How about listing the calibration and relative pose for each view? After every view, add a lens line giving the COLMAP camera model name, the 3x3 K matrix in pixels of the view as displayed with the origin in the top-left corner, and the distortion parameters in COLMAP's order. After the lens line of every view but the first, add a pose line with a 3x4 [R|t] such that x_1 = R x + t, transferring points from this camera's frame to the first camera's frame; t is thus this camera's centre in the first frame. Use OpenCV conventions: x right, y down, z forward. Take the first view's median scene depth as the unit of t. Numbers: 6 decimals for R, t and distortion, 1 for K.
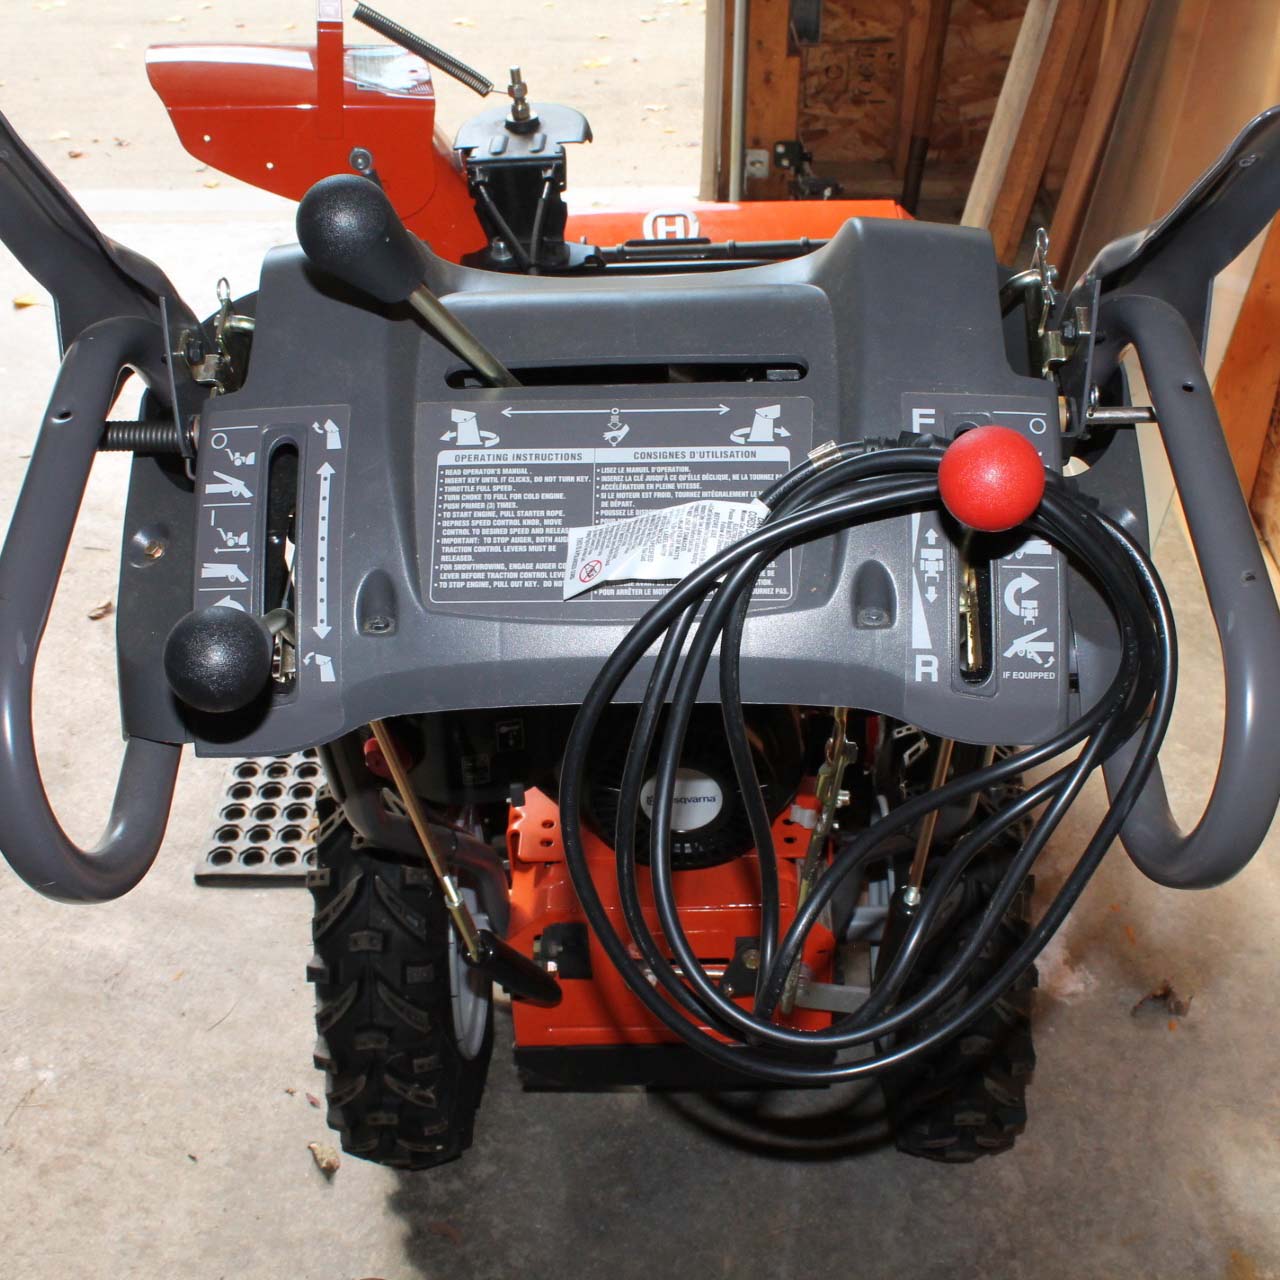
lens RADIAL K [[1913.3, 0, 715.4], [0, 1913.3, 609.9], [0, 0, 1]] dist [-0.155946, 0.143381]
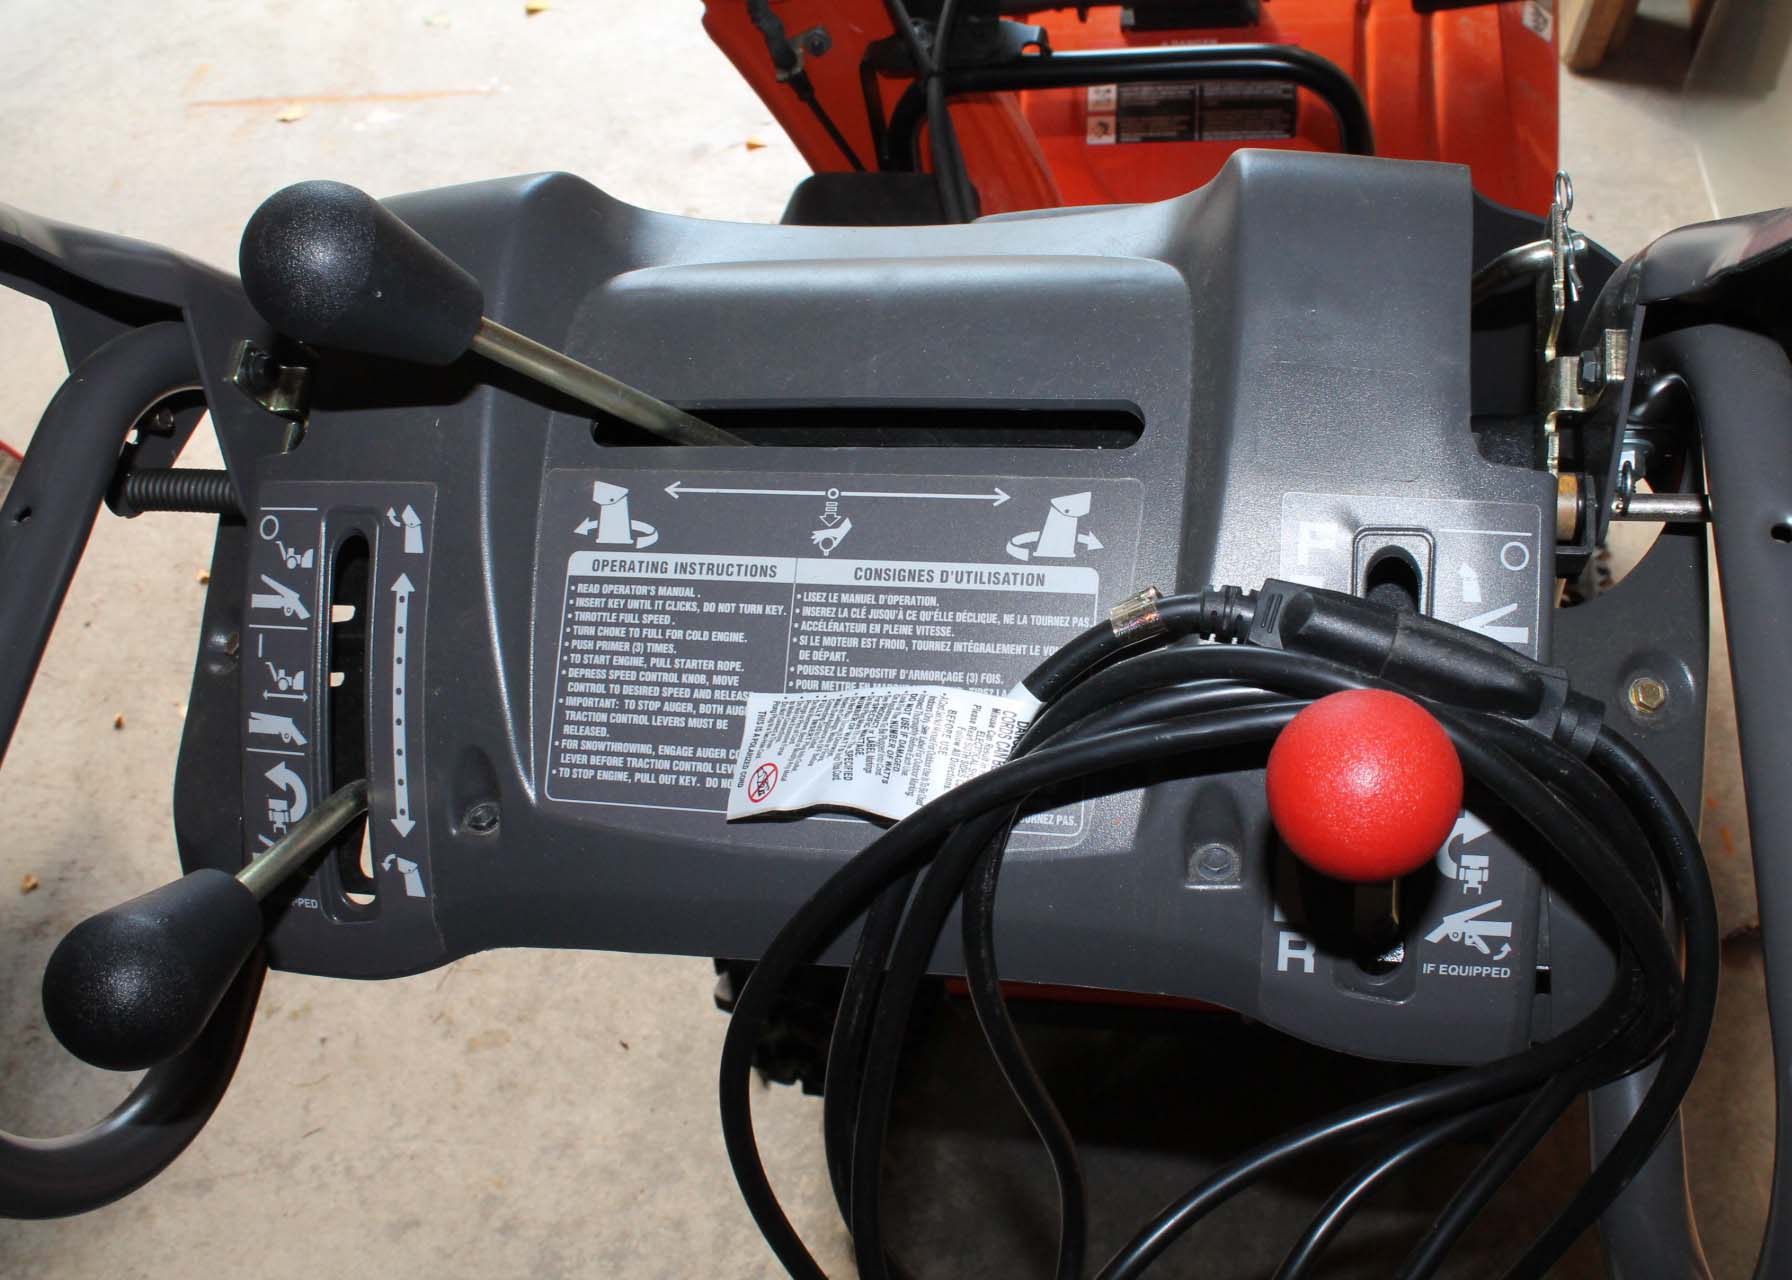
lens RADIAL K [[1880.0, 0, 955.7], [0, 1880.0, 635.0], [0, 0, 1]] dist [-0.130547, 0.014148]
pose [[0.976548, 0.045127, -0.210517, 0.122533], [0.001339, 0.976495, 0.215535, -0.195885], [0.215296, -0.210762, 0.953534, 0.411613]]
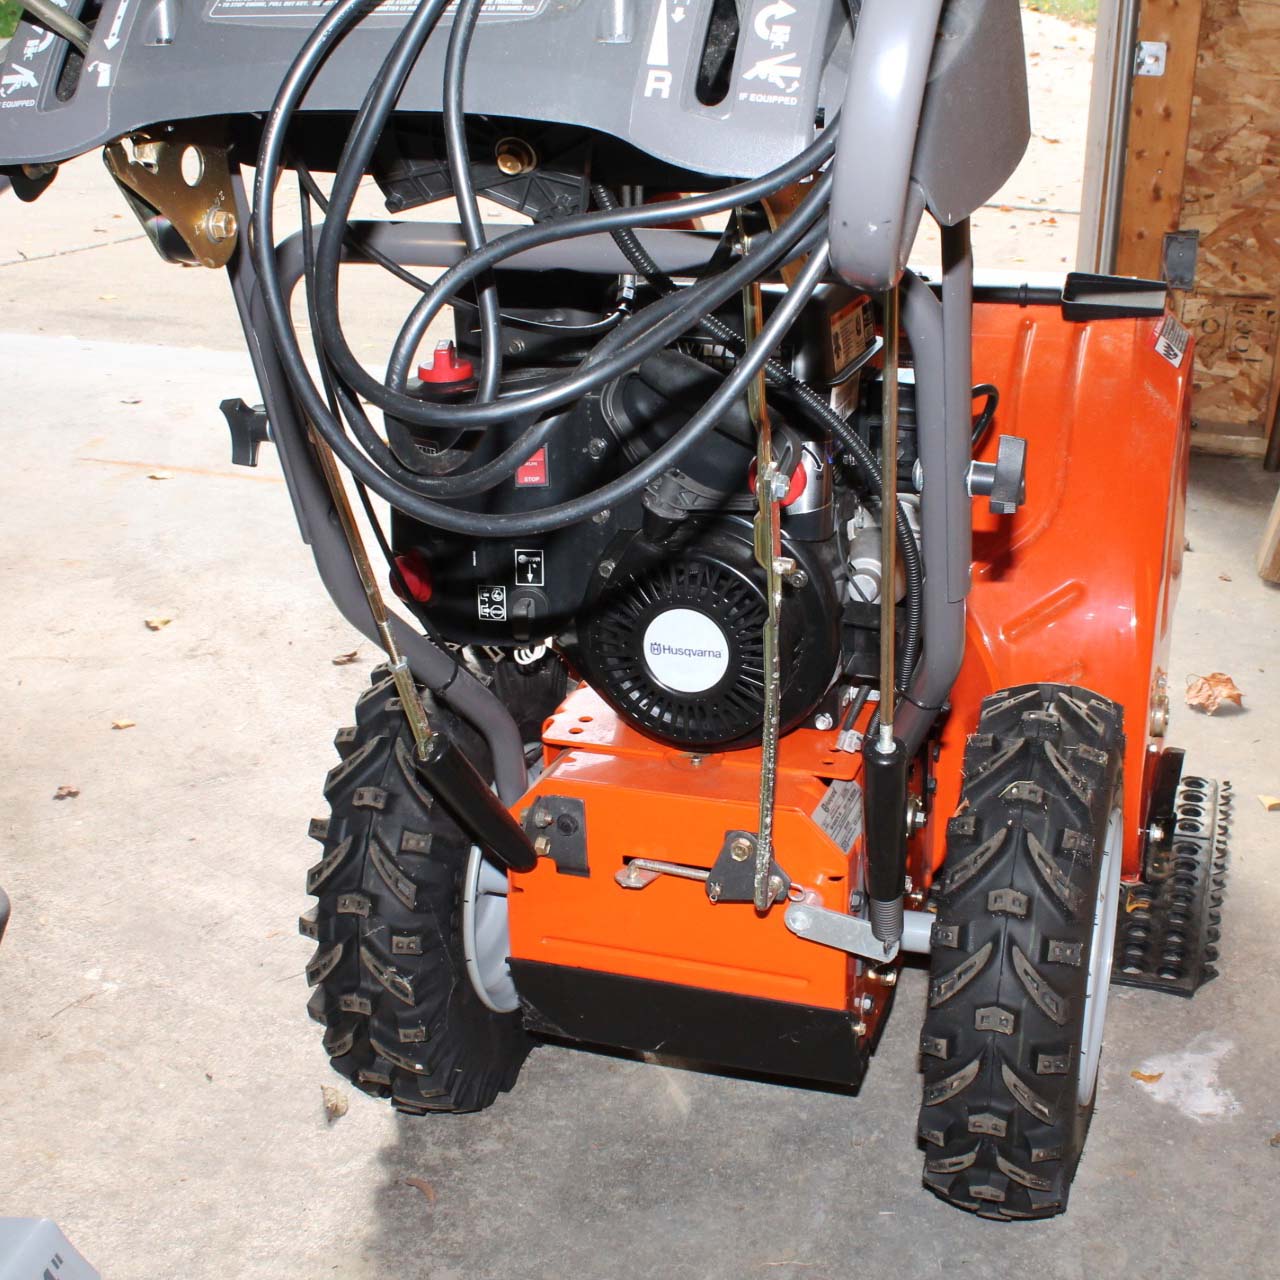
lens RADIAL K [[1913.3, 0, 715.4], [0, 1913.3, 609.9], [0, 0, 1]] dist [-0.155946, 0.143381]
pose [[0.953355, 0.109228, -0.281396, 0.411232], [-0.176138, 0.958366, -0.224744, 0.462447], [0.245132, 0.263825, 0.932902, 0.218944]]
